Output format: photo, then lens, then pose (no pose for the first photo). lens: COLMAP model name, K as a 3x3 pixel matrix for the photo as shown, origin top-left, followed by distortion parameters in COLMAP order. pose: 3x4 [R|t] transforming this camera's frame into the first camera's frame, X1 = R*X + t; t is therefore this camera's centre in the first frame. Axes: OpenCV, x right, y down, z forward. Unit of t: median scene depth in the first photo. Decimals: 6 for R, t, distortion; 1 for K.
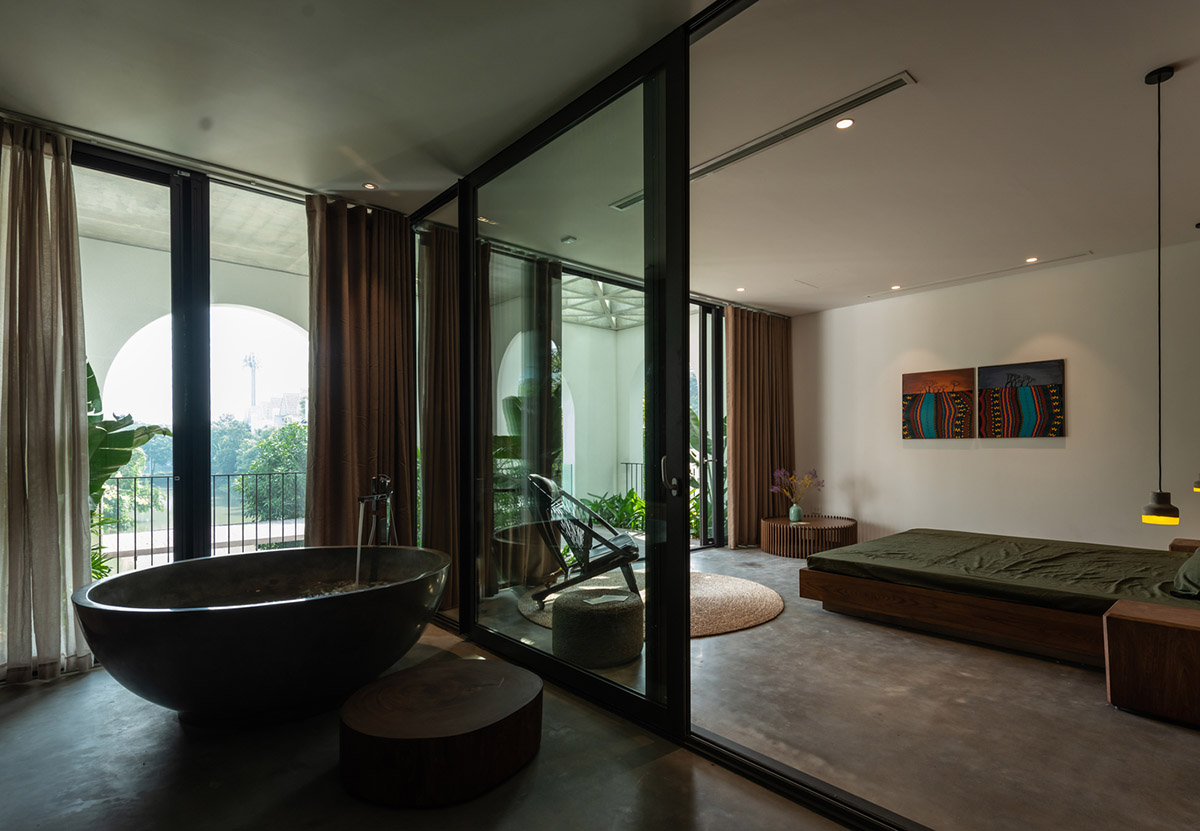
lens RADIAL K [[600.2, 0, 634.4], [0, 600.2, 450.0], [0, 0, 1]] dist [-0.002066, -0.000558]
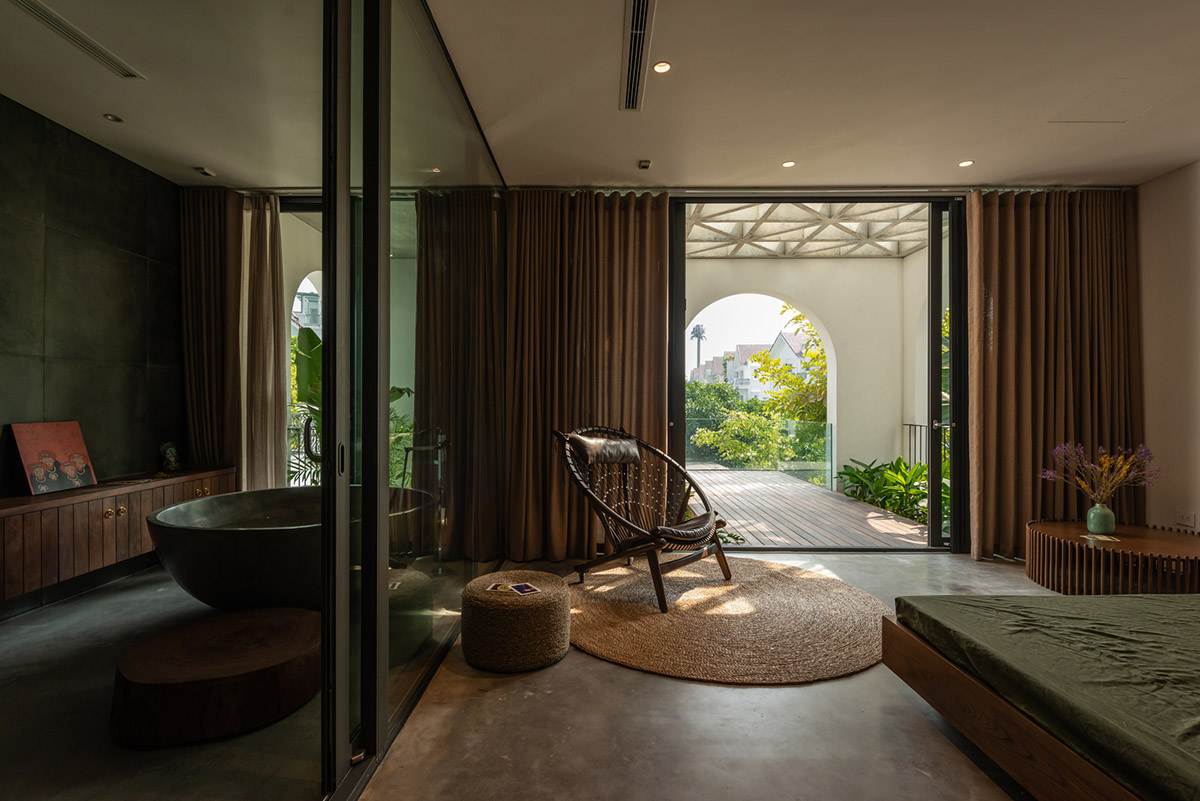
lens RADIAL K [[567.4, 0, 596.8], [0, 567.4, 404.1], [0, 0, 1]] dist [-0.009987, -0.000406]
pose [[0.719645, 0.004742, -0.694326, 0.295949], [-0.006535, 0.999979, 0.000057, -0.003498], [0.694311, 0.004496, 0.719661, 0.264175]]
